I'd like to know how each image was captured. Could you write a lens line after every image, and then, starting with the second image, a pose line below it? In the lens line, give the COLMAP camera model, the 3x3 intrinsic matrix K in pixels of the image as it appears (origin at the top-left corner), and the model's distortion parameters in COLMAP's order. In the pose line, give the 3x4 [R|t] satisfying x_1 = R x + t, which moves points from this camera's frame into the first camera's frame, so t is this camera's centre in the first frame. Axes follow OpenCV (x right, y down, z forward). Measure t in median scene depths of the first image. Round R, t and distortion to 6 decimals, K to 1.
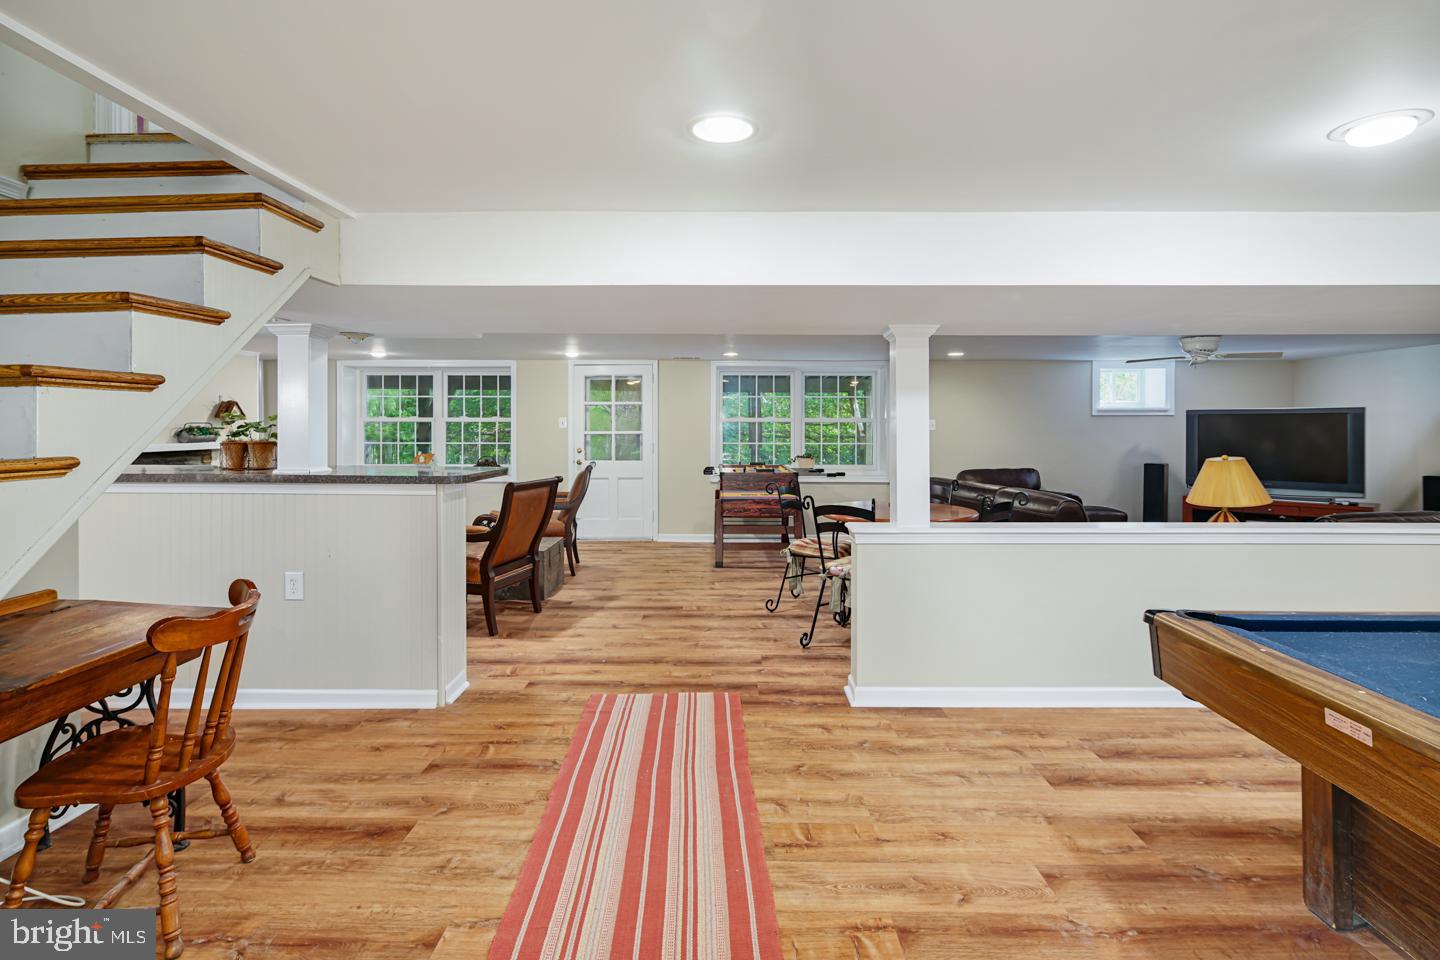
lens RADIAL K [[713.7, 0, 681.9], [0, 713.7, 423.2], [0, 0, 1]] dist [-0.000222, -0.003716]
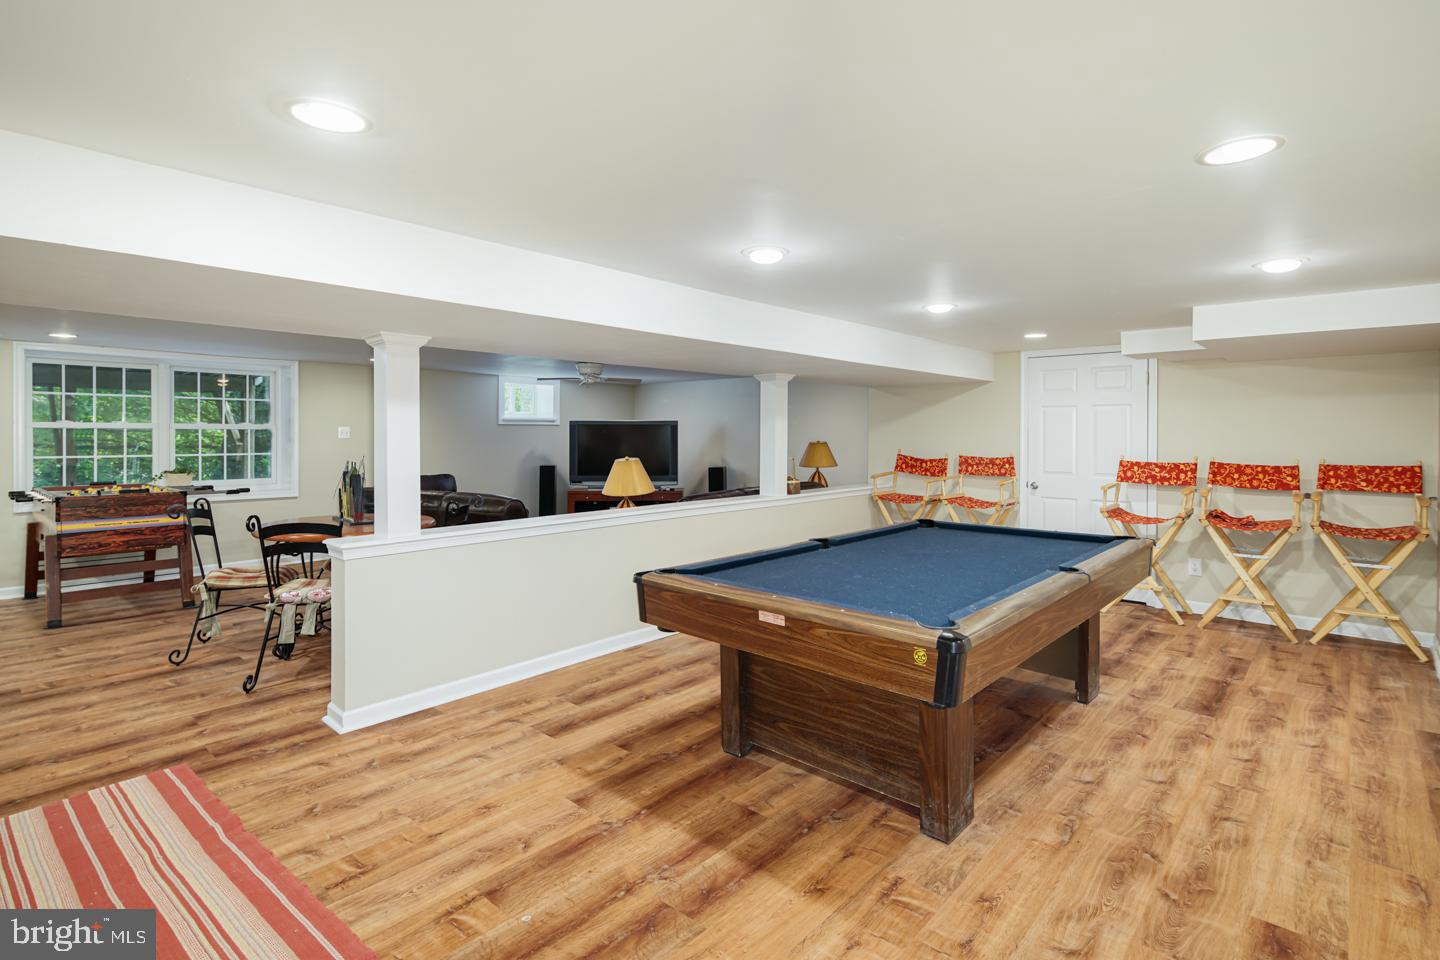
lens RADIAL K [[713.7, 0, 737.6], [0, 713.7, 432.9], [0, 0, 1]] dist [-0.000222, -0.003716]
pose [[0.636424, 0.001388, 0.771338, -0.159815], [-0.003979, 0.999991, 0.001485, -0.002984], [-0.771329, -0.004014, 0.636424, 0.000909]]
